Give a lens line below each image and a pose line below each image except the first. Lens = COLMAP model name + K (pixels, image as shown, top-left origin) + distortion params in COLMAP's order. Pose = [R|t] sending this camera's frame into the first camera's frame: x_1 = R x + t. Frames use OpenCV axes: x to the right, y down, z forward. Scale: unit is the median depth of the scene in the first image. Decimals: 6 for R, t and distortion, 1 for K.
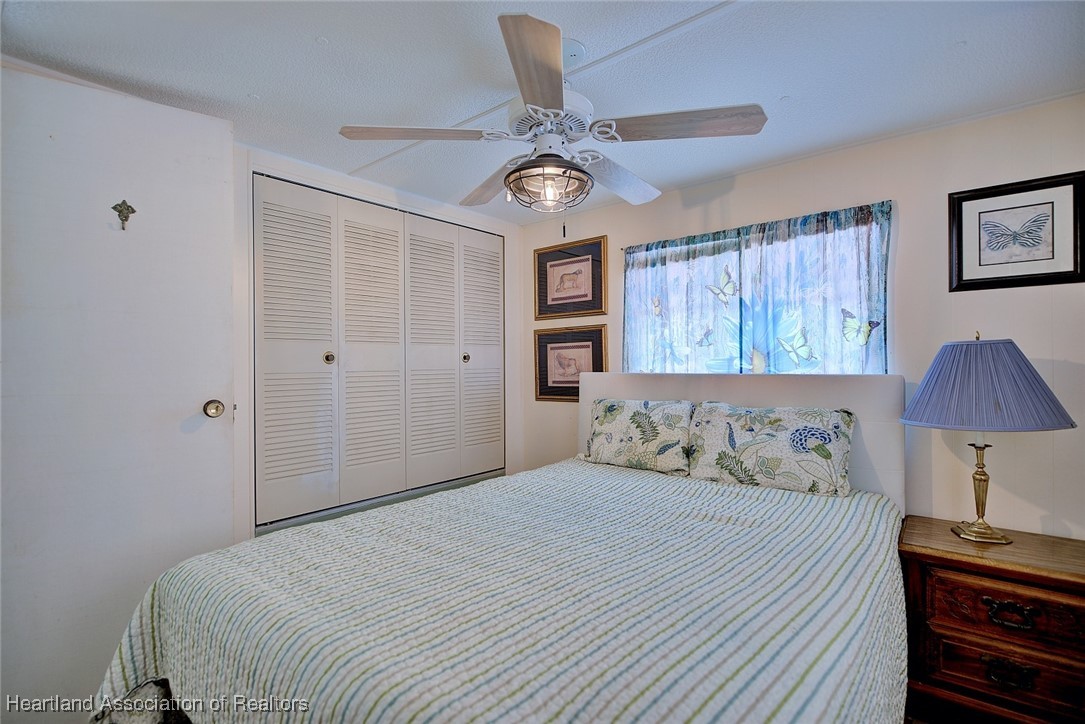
lens RADIAL K [[512.0, 0, 544.9], [0, 512.0, 364.0], [0, 0, 1]] dist [-0.004175, -0.000519]
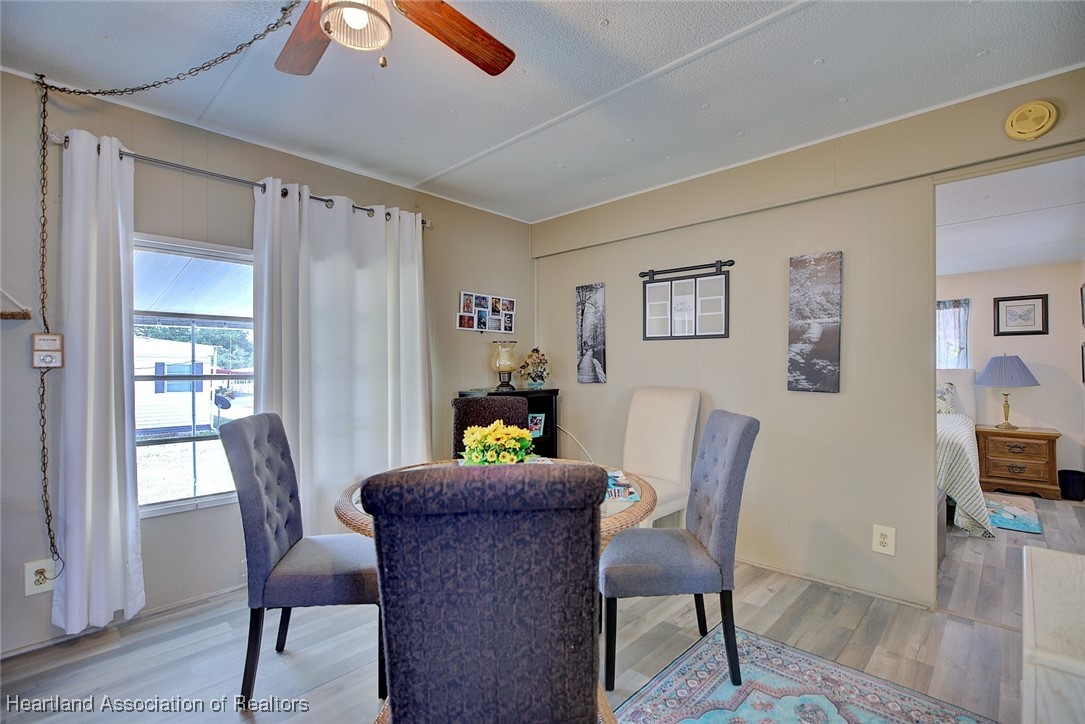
lens RADIAL K [[501.7, 0, 539.5], [0, 501.7, 363.3], [0, 0, 1]] dist [-0.004098, 0.000214]
pose [[0.998292, 0.003209, -0.058332, -1.079317], [-0.003465, 0.999985, -0.004289, 0.010479], [0.058317, 0.004483, 0.998288, -1.321363]]
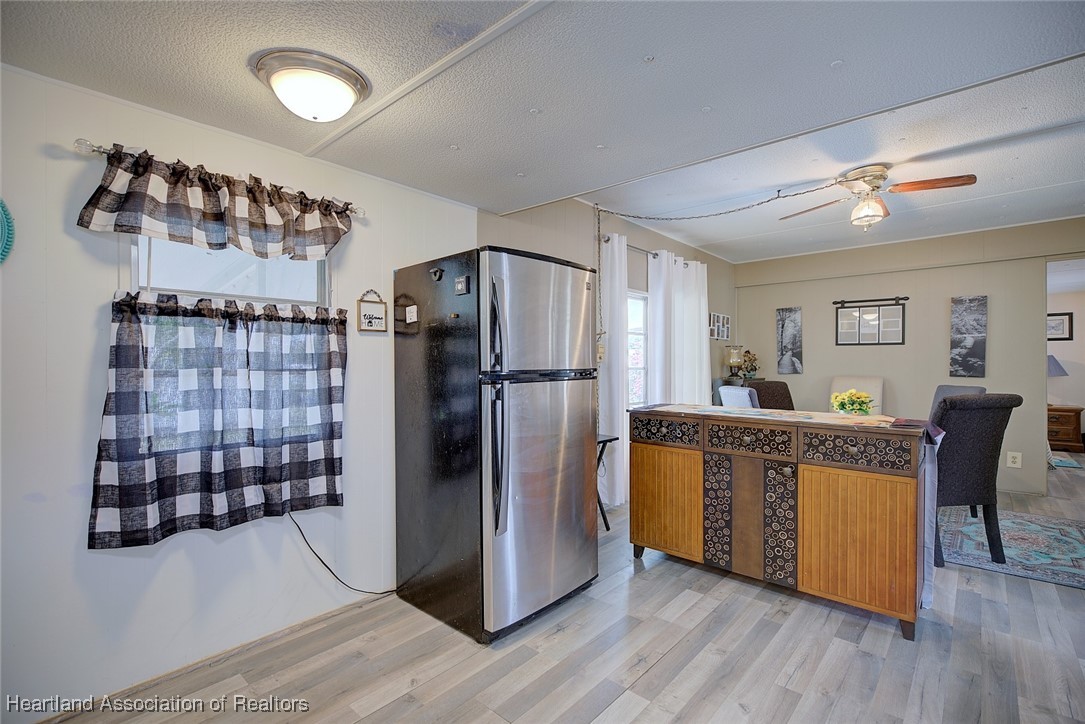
lens RADIAL K [[501.7, 0, 545.7], [0, 501.7, 363.4], [0, 0, 1]] dist [-0.004098, 0.000214]
pose [[0.999888, 0.002477, -0.014743, -2.175880], [-0.002467, 0.999997, 0.000679, 0.018223], [0.014745, -0.000643, 0.999891, -2.145314]]
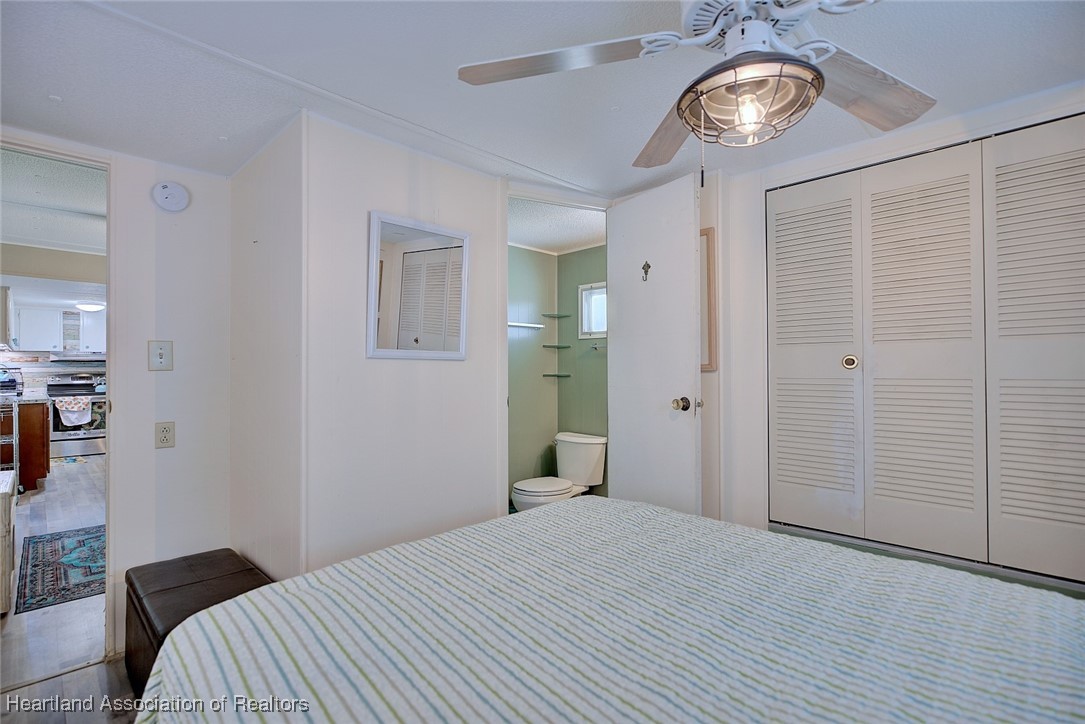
lens RADIAL K [[512.0, 0, 544.8], [0, 512.0, 366.8], [0, 0, 1]] dist [-0.004175, -0.000519]
pose [[-0.087623, 0.000876, -0.996153, 0.808756], [0.001652, 0.999998, 0.000734, -0.009381], [0.996152, -0.001581, -0.087625, 0.934893]]
